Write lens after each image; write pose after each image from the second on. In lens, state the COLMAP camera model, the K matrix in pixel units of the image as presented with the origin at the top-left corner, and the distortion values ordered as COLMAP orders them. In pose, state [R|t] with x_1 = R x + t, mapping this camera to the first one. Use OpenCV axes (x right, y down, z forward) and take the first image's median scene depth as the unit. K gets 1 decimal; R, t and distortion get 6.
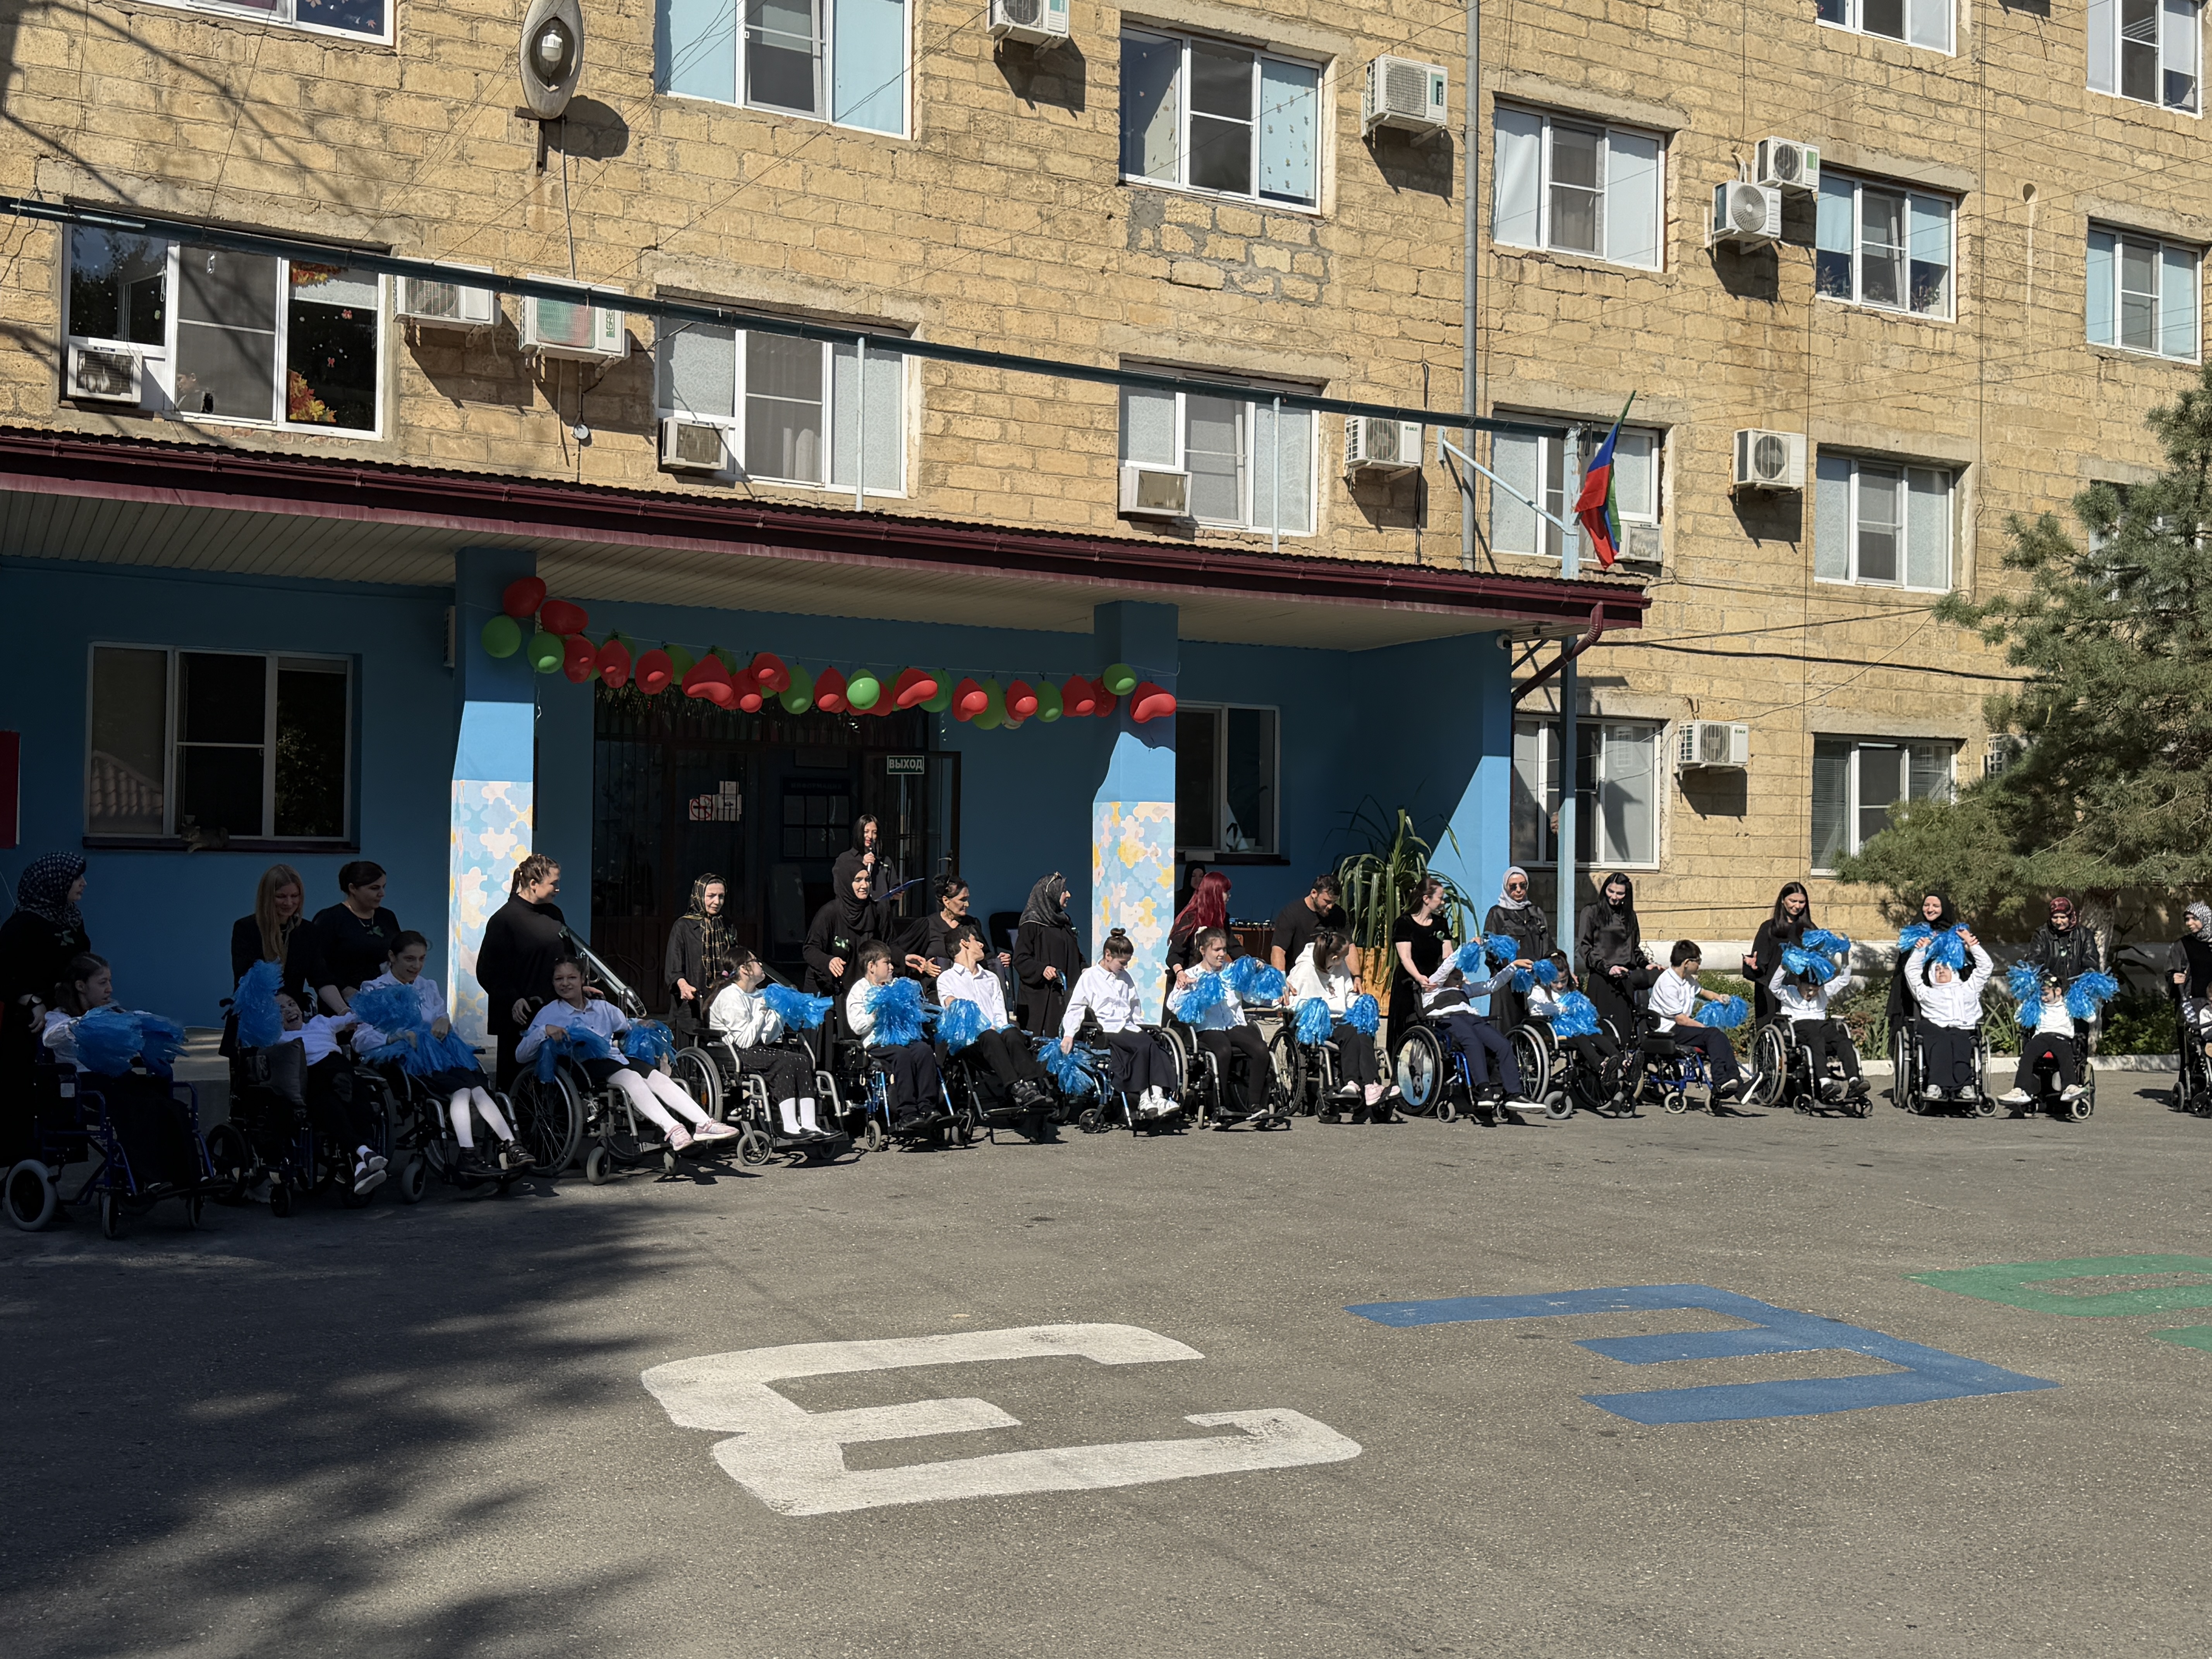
lens RADIAL K [[2216.8, 0, 1117.3], [0, 2216.8, 833.8], [0, 0, 1]] dist [0.030477, 0.000000]
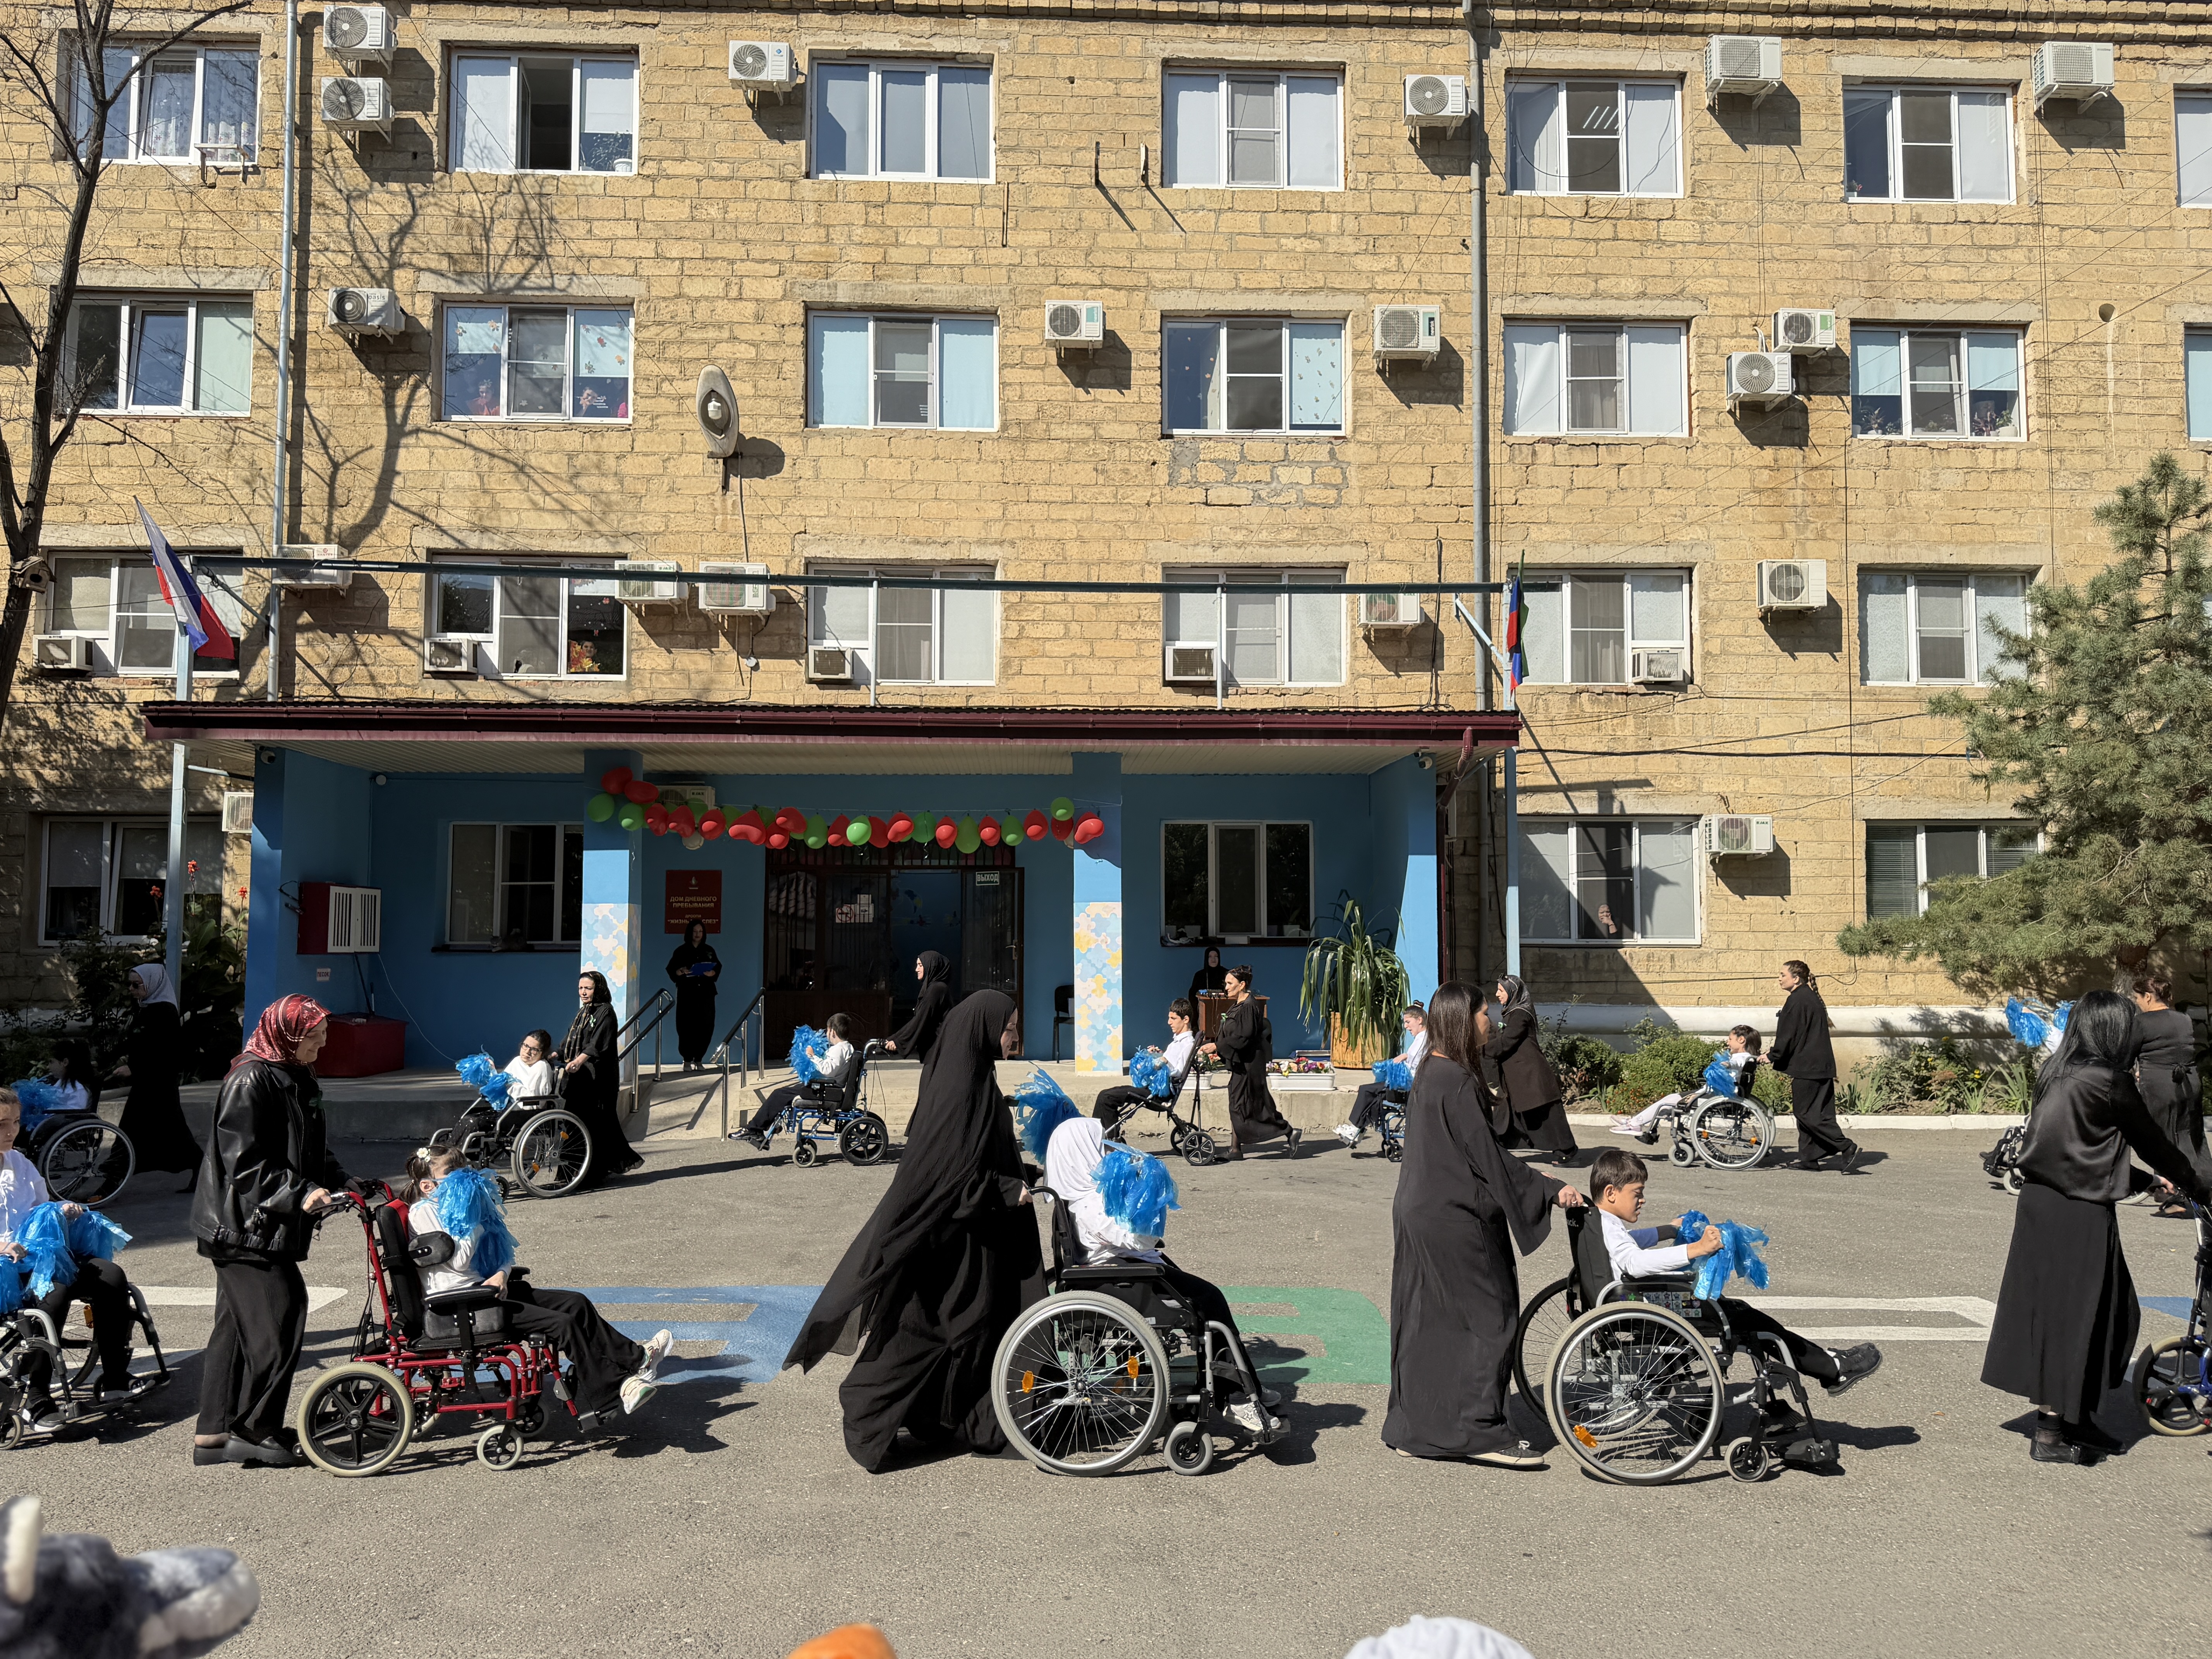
lens RADIAL K [[1628.0, 0, 1121.3], [0, 1628.0, 839.2], [0, 0, 1]] dist [0.069431, -0.074532]
pose [[0.910472, -0.042374, -0.411395, 0.389322], [0.023202, 0.998404, -0.051488, -0.001620], [0.412920, 0.037333, 0.910002, 0.108836]]
